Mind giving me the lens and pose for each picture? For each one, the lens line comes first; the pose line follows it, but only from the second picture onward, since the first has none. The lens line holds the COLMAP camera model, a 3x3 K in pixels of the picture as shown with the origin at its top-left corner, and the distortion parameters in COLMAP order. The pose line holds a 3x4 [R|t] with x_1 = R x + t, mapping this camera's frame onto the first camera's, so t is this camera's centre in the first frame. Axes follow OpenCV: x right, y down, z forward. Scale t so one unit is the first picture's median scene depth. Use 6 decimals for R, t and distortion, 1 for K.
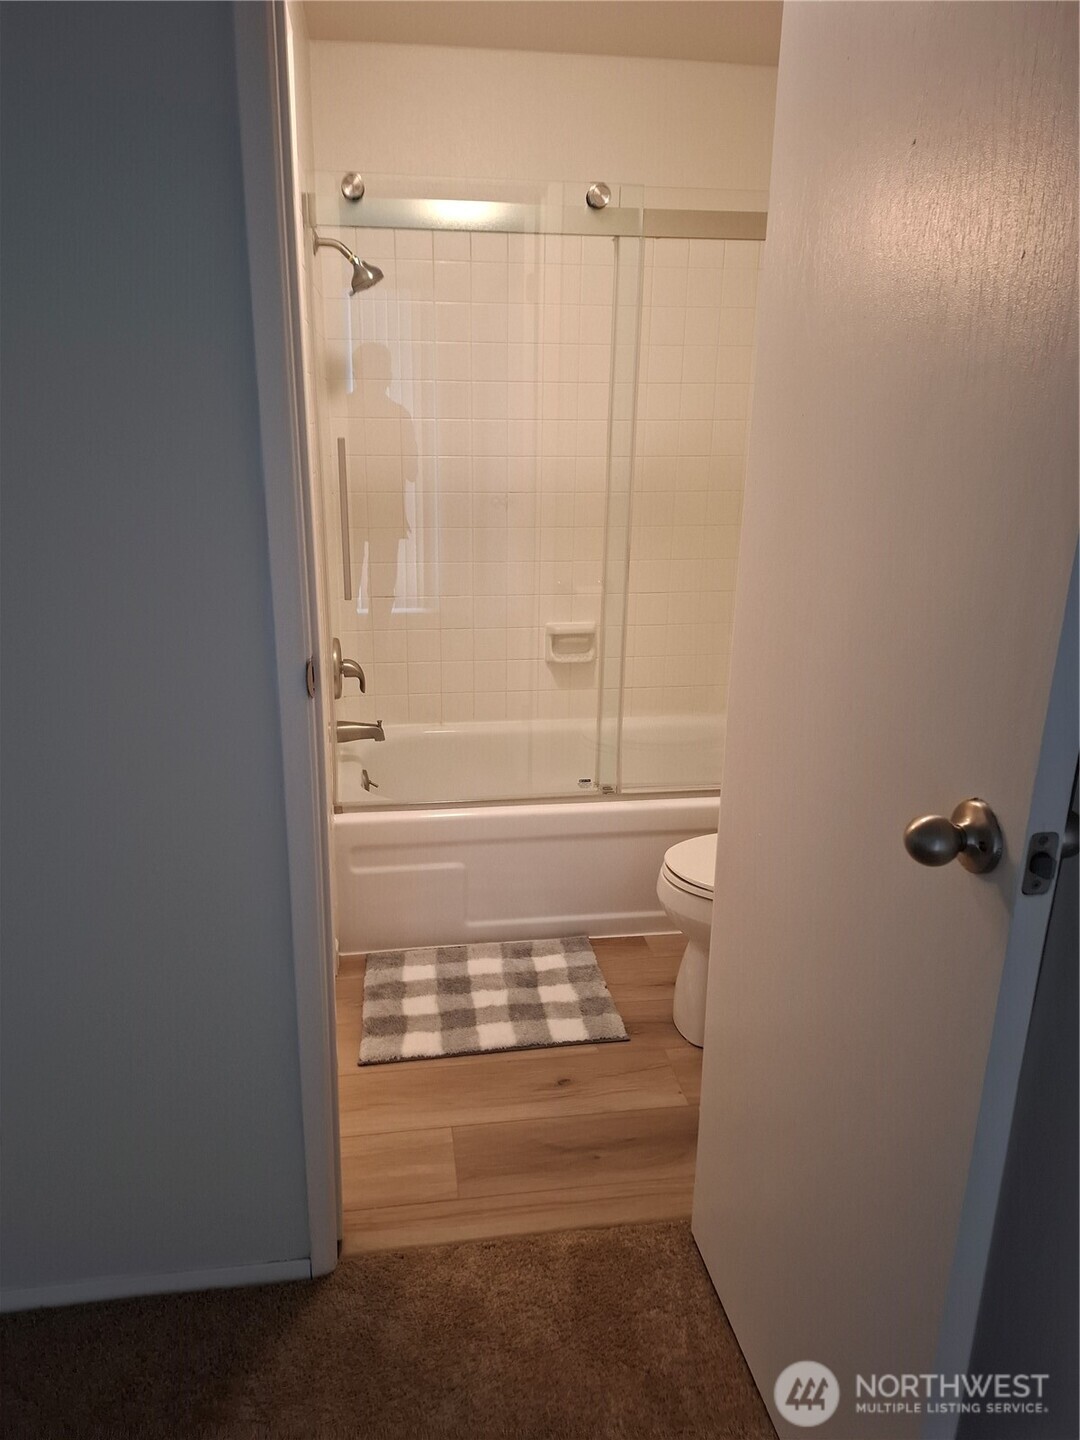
lens RADIAL K [[1013.0, 0, 539.4], [0, 1013.0, 718.1], [0, 0, 1]] dist [0.085891, -0.089285]
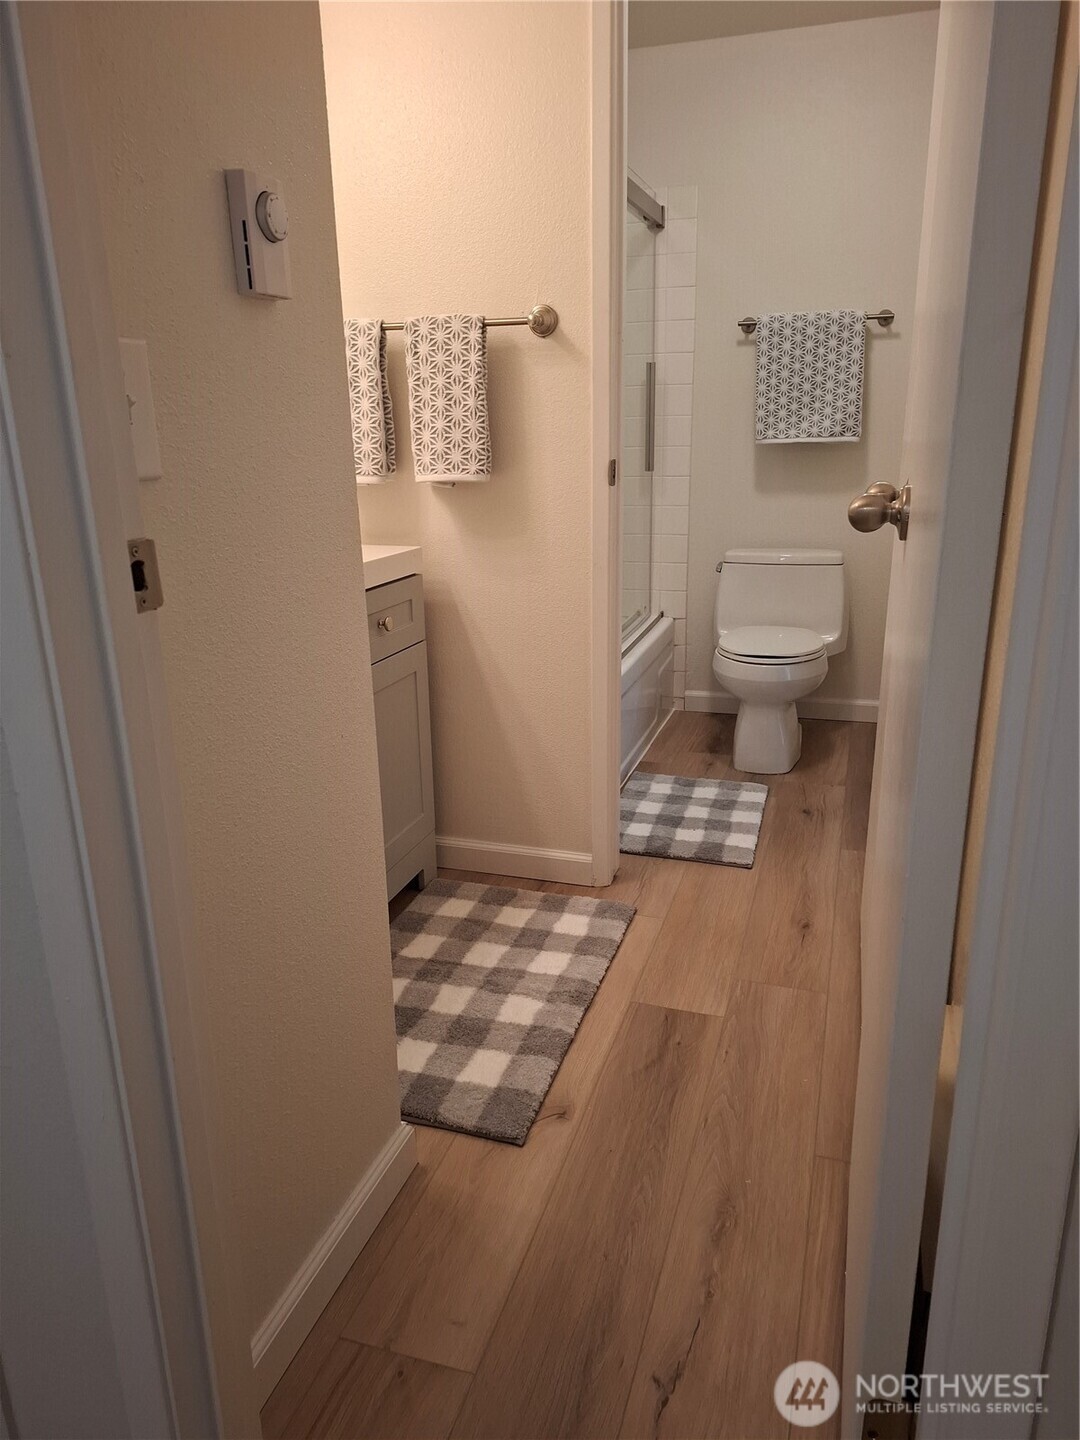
lens RADIAL K [[1013.0, 0, 556.9], [0, 1013.0, 719.5], [0, 0, 1]] dist [0.085891, -0.089285]
pose [[0.417211, -0.289889, 0.861336, -1.102380], [0.311539, 0.935956, 0.164101, -0.074001], [-0.853744, 0.199875, 0.480803, 0.539196]]
